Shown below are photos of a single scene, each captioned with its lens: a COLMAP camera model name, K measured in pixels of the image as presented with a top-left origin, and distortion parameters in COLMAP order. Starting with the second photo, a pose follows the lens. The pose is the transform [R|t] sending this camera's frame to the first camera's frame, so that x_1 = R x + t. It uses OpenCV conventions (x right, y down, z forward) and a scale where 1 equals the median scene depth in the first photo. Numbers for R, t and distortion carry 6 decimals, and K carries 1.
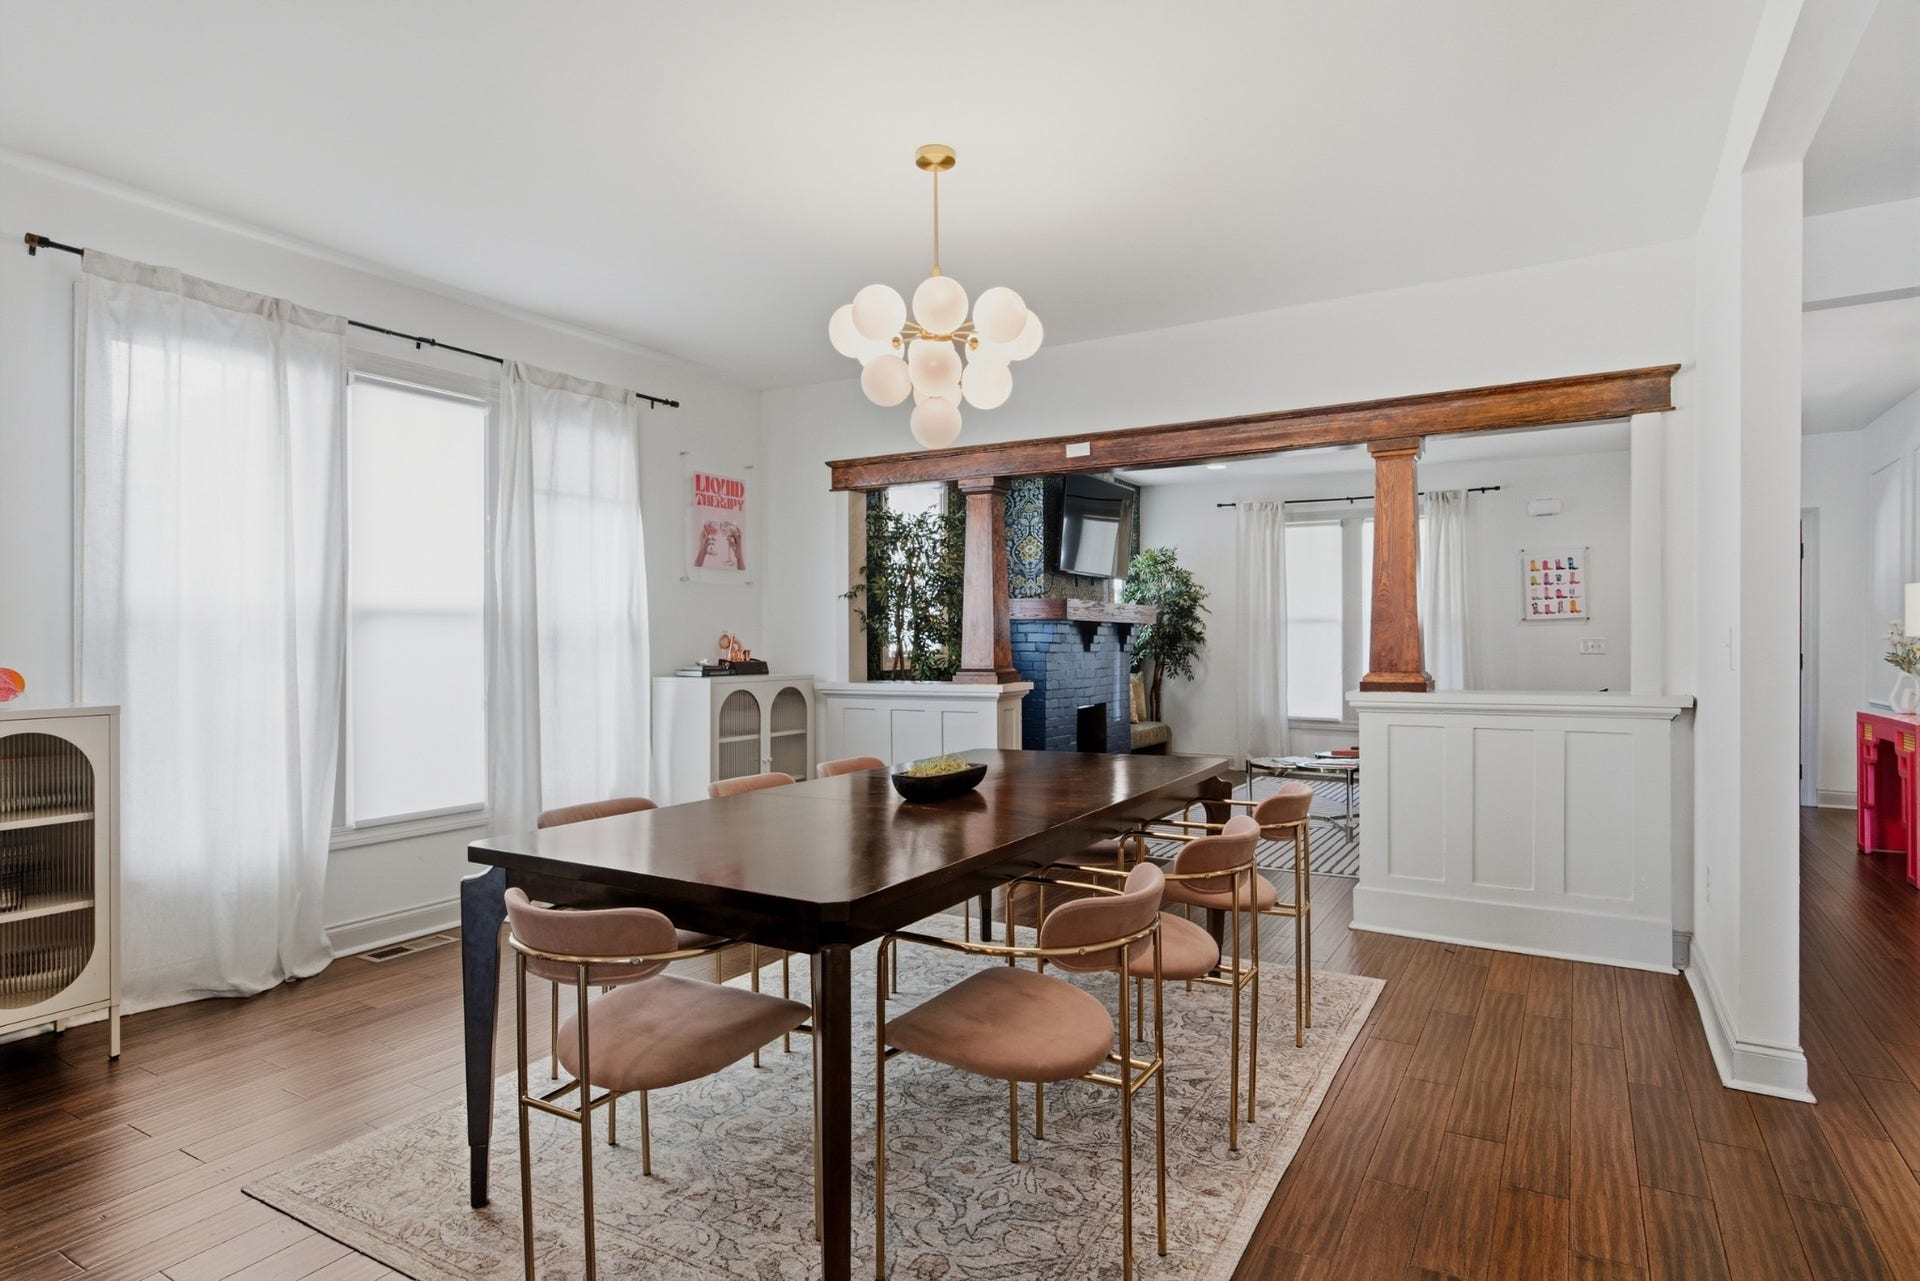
lens RADIAL K [[1035.7, 0, 964.6], [0, 1035.7, 645.4], [0, 0, 1]] dist [-0.003596, -0.001846]
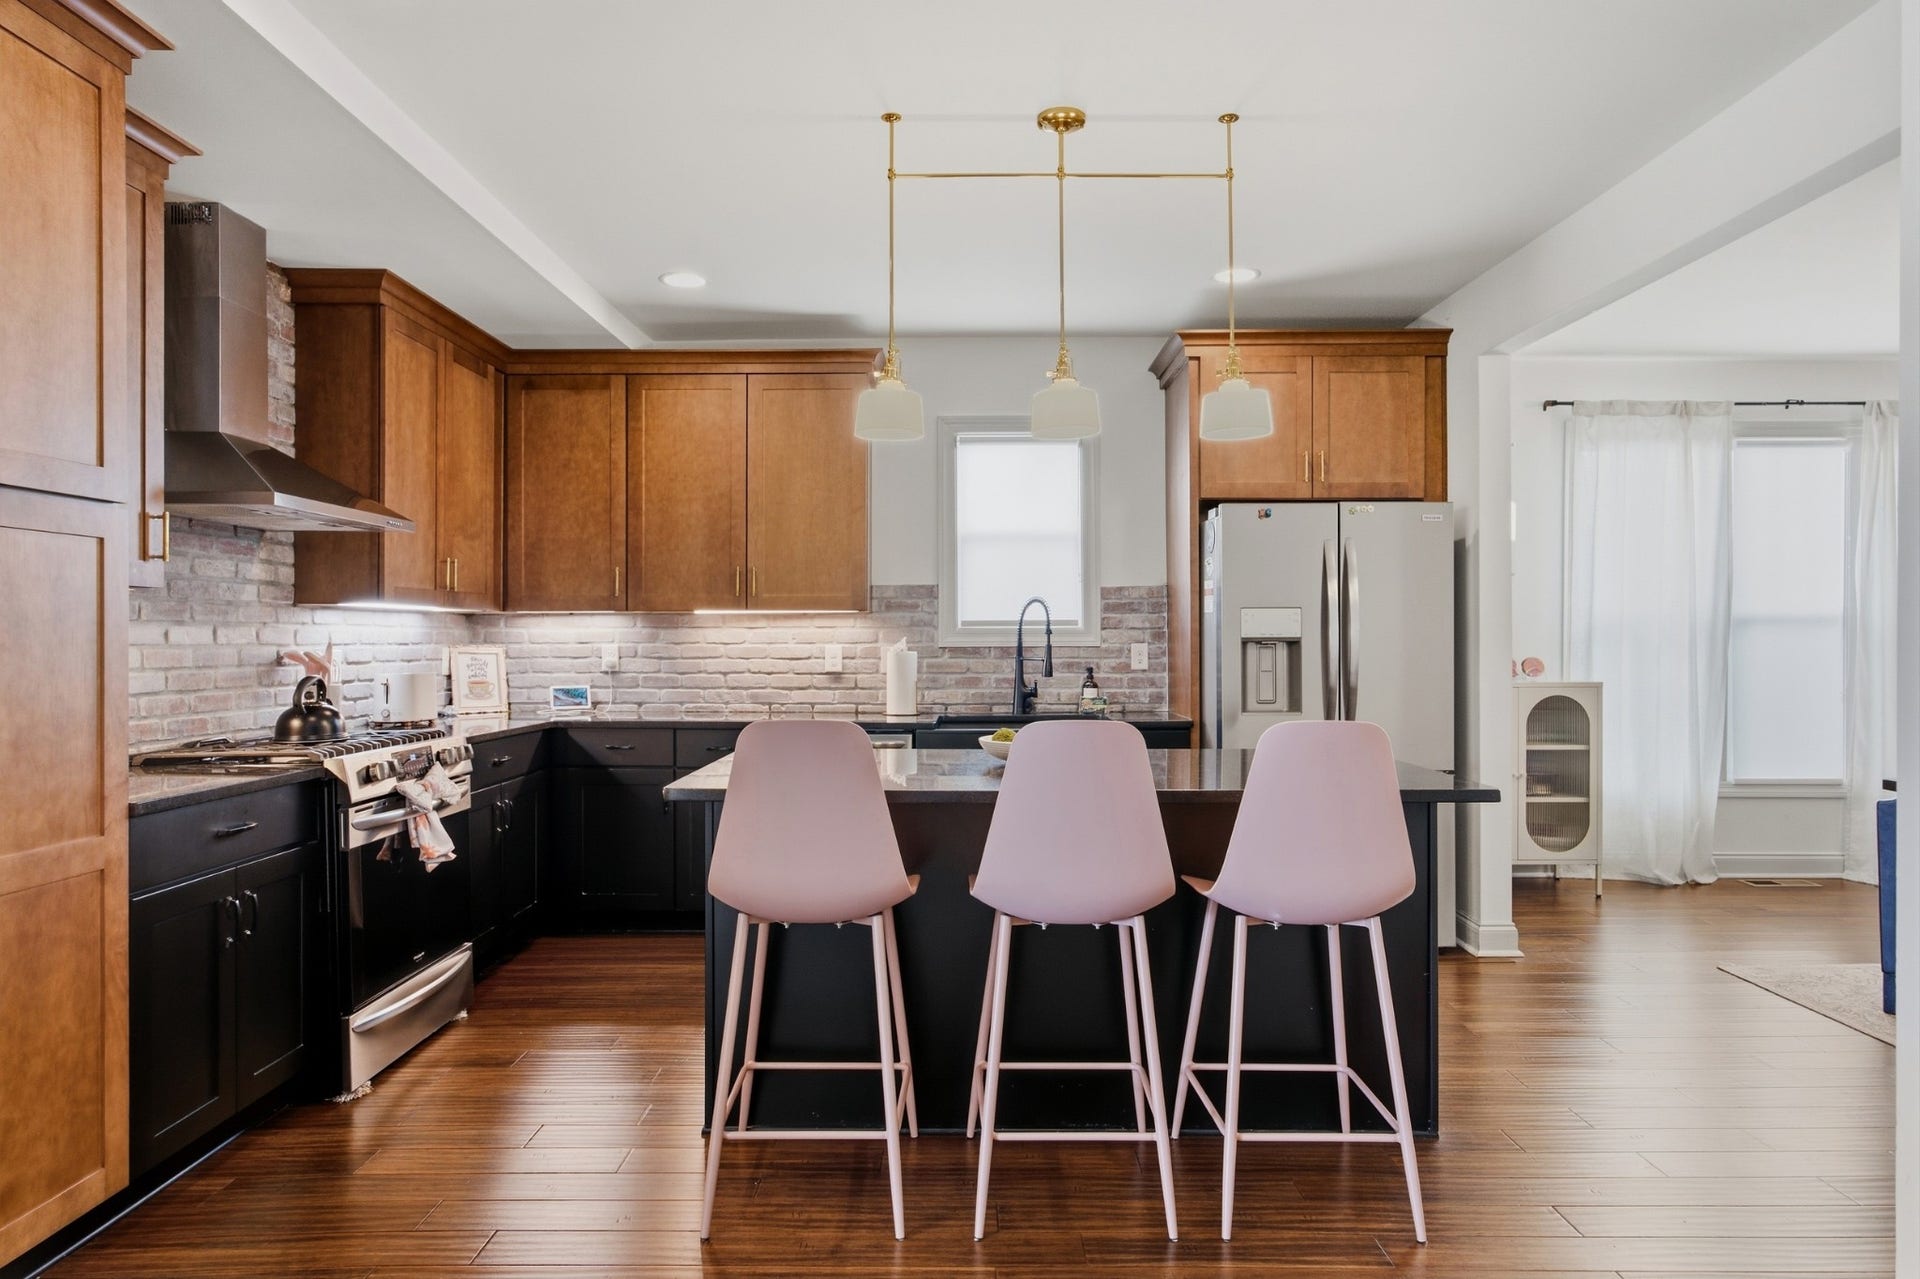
lens RADIAL K [[1122.9, 0, 943.4], [0, 1122.9, 644.7], [0, 0, 1]] dist [-0.005450, 0.004140]
pose [[0.497456, 0.007041, -0.867460, 0.134499], [-0.006715, 0.999968, 0.004265, -0.000917], [0.867463, 0.003703, 0.497488, -0.530004]]
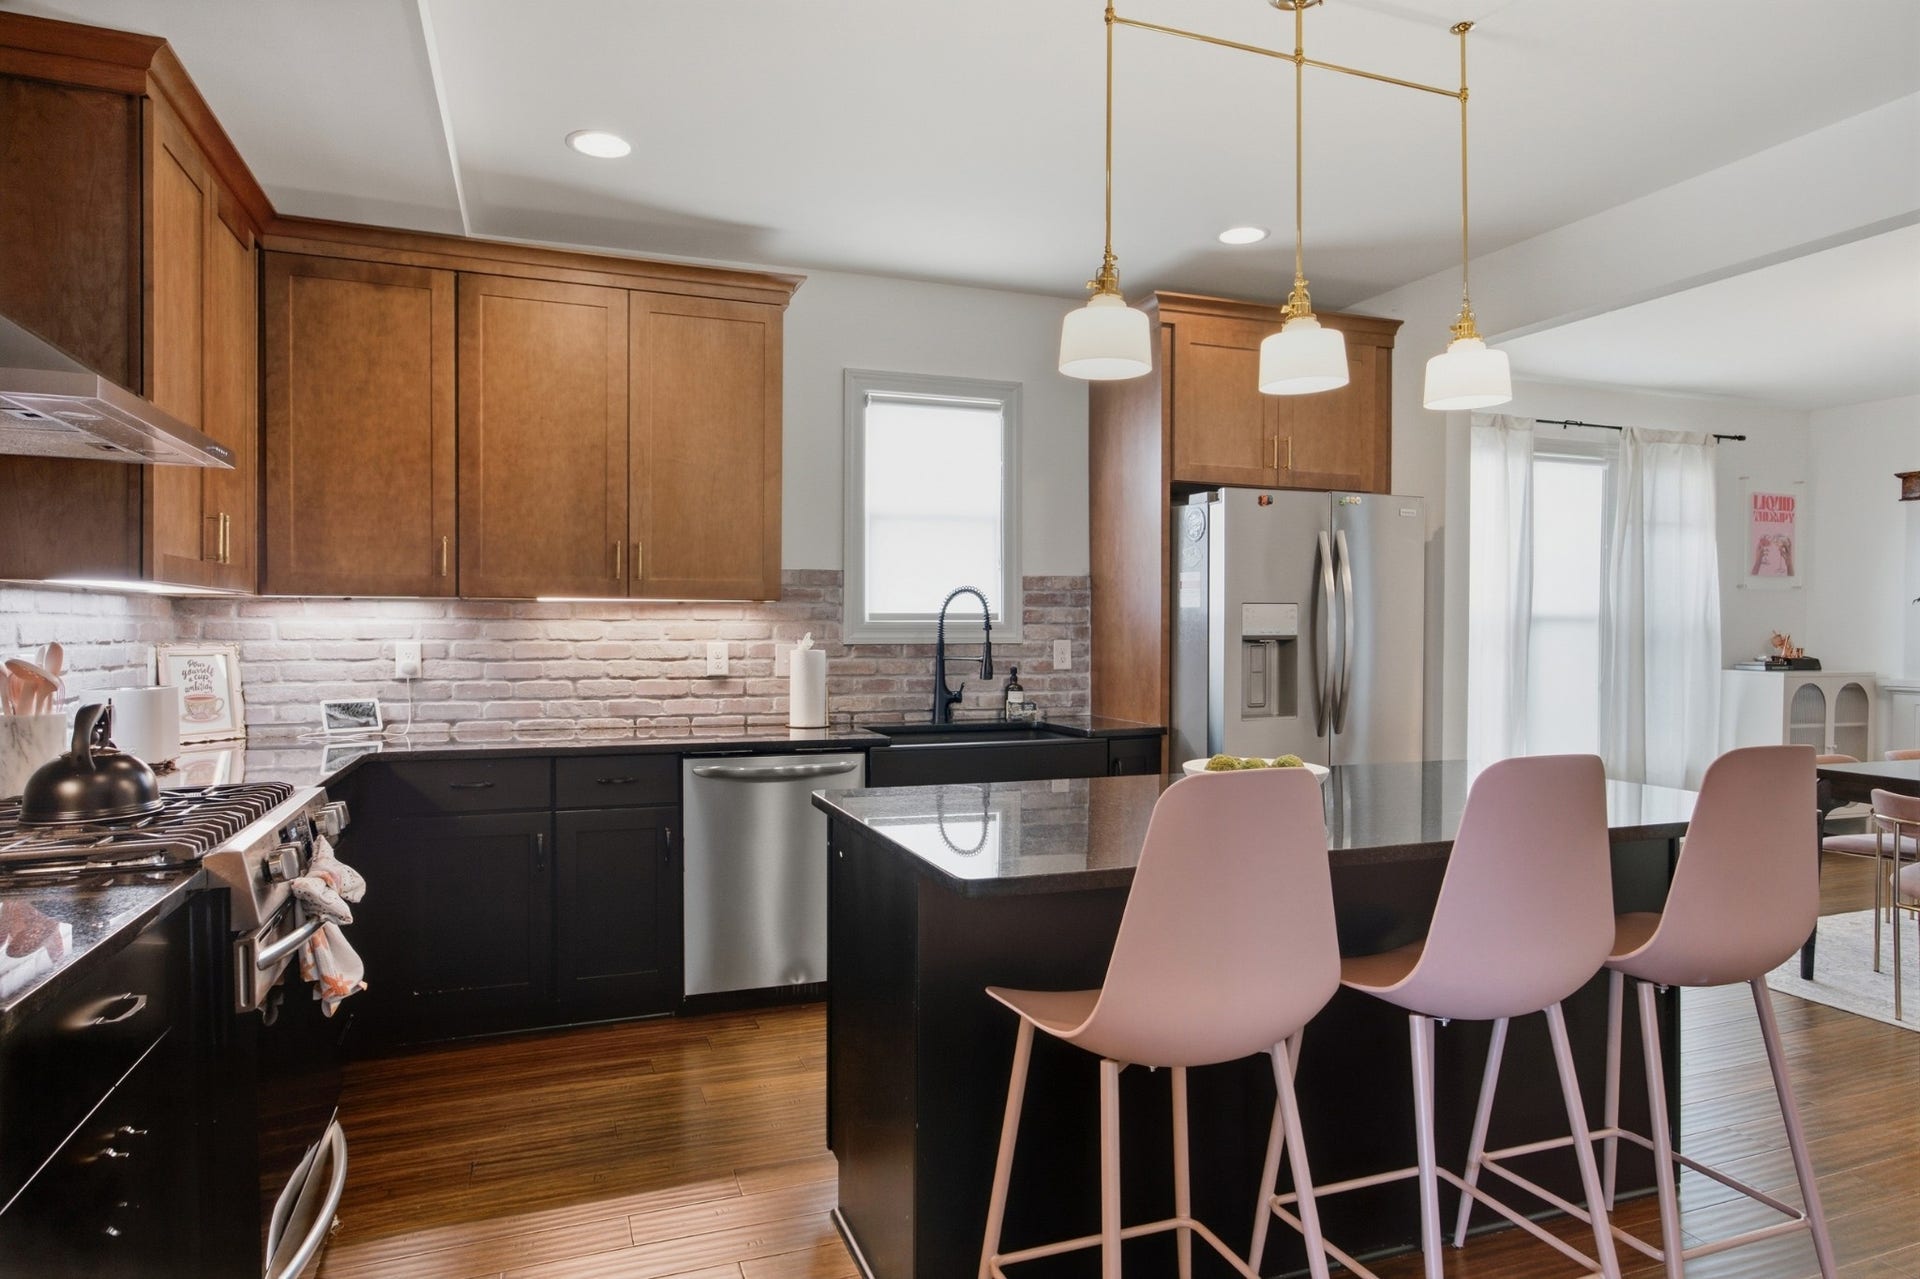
lens RADIAL K [[1122.9, 0, 953.8], [0, 1122.9, 645.1], [0, 0, 1]] dist [-0.005450, 0.004140]
pose [[0.778518, 0.014021, -0.627466, -0.207536], [-0.009139, 0.999898, 0.011005, -0.004685], [0.627556, -0.002833, 0.778566, -0.657952]]
